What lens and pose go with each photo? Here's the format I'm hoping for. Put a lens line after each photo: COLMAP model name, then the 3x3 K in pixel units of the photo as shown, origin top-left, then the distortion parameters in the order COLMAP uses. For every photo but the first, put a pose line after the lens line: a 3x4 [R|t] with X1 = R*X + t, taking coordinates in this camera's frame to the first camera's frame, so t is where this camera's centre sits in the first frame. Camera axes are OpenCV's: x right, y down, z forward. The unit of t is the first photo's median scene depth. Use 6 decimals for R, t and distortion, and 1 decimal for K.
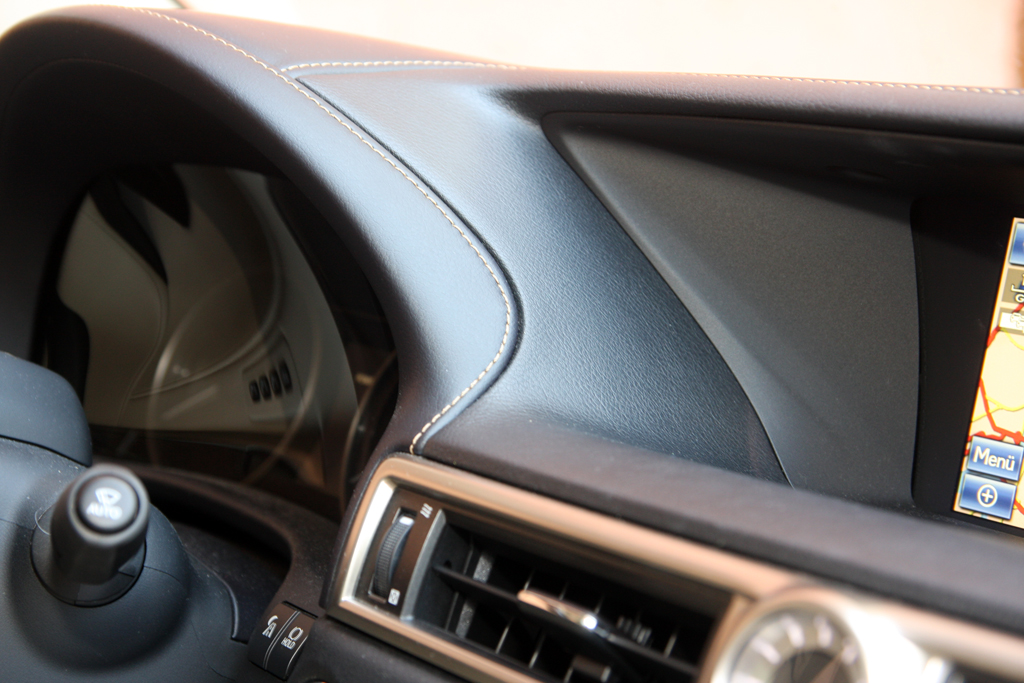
lens RADIAL K [[1999.2, 0, 512.8], [0, 1999.2, 339.8], [0, 0, 1]] dist [0.043943, 0.000000]
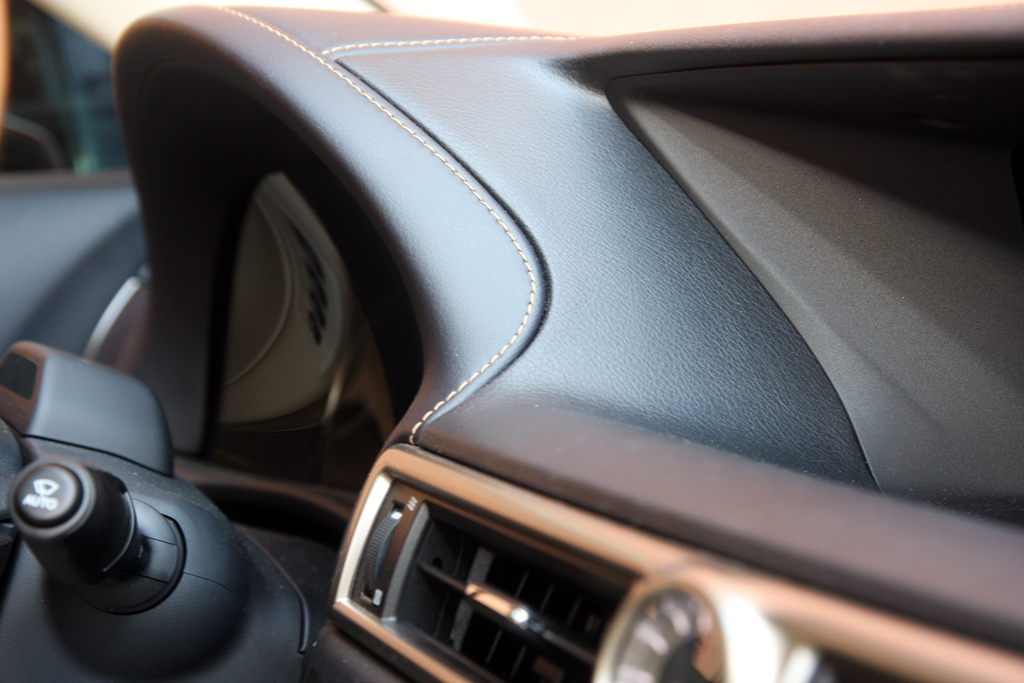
lens RADIAL K [[1999.2, 0, 511.3], [0, 1999.2, 343.3], [0, 0, 1]] dist [0.043943, 0.000000]
pose [[0.969074, -0.034473, -0.244350, 0.208683], [0.026997, 0.999061, -0.033877, 0.040281], [0.245289, 0.026233, 0.969095, 0.105831]]
